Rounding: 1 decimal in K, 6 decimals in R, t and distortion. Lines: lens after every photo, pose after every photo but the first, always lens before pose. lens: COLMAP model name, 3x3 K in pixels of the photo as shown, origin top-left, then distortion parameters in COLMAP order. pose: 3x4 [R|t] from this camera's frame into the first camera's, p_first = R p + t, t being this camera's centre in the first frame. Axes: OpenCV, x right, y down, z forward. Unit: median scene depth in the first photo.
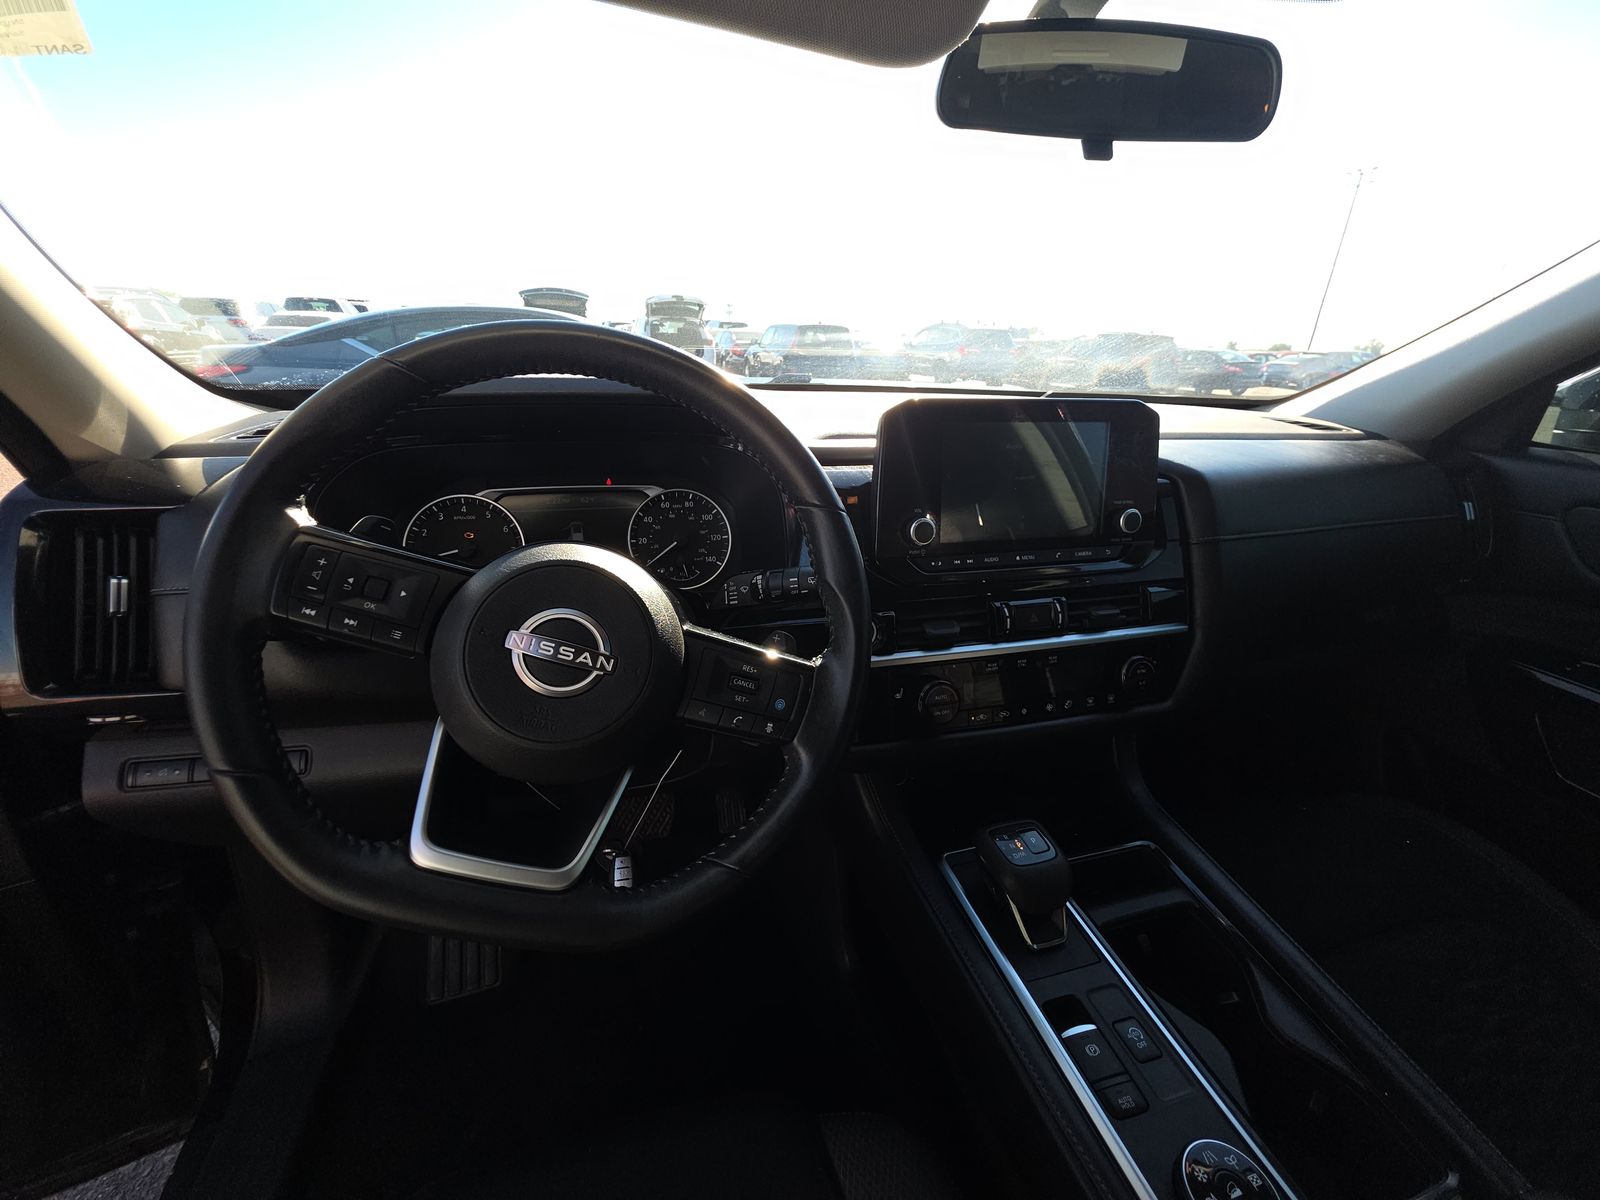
lens RADIAL K [[637.7, 0, 794.3], [0, 637.7, 593.0], [0, 0, 1]] dist [-0.001379, -0.004985]
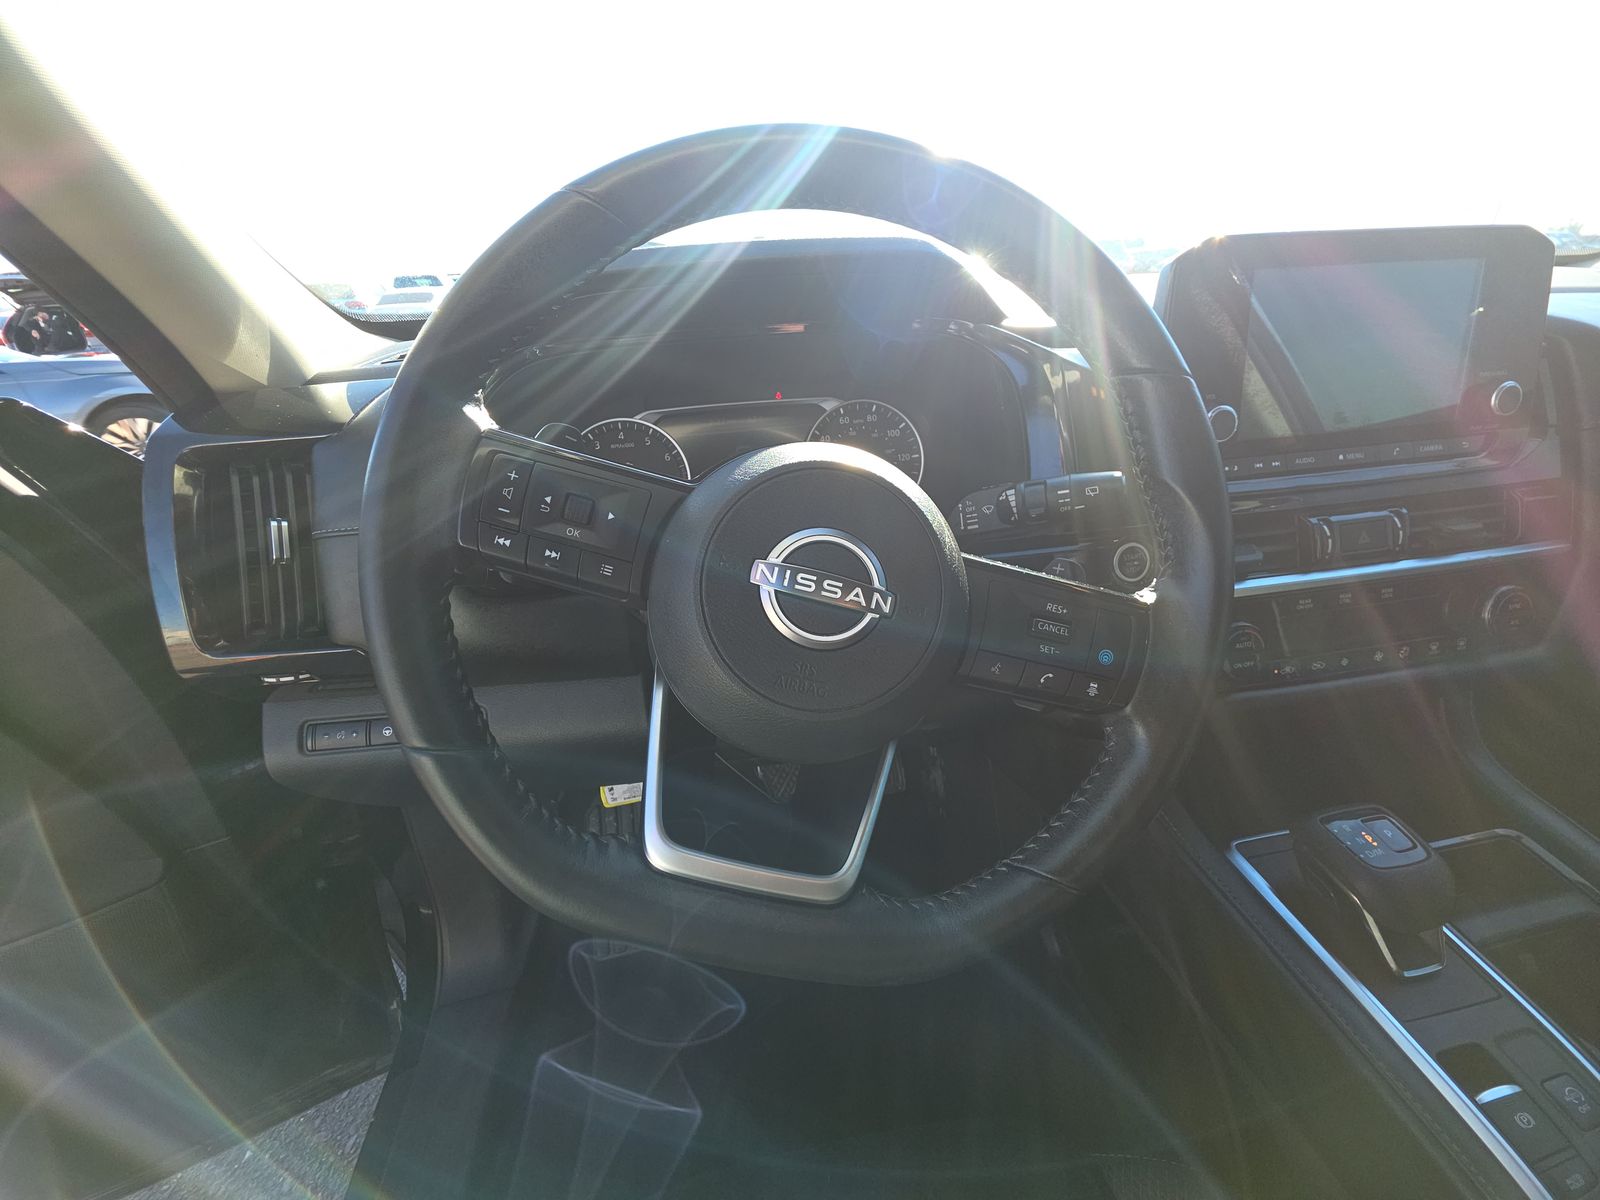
lens RADIAL K [[637.7, 0, 789.7], [0, 637.7, 595.1], [0, 0, 1]] dist [-0.001379, -0.004985]
pose [[0.989288, -0.021367, -0.144404, -0.213448], [0.032951, 0.996385, 0.078305, 0.030501], [0.142209, -0.082224, 0.986416, 0.197632]]
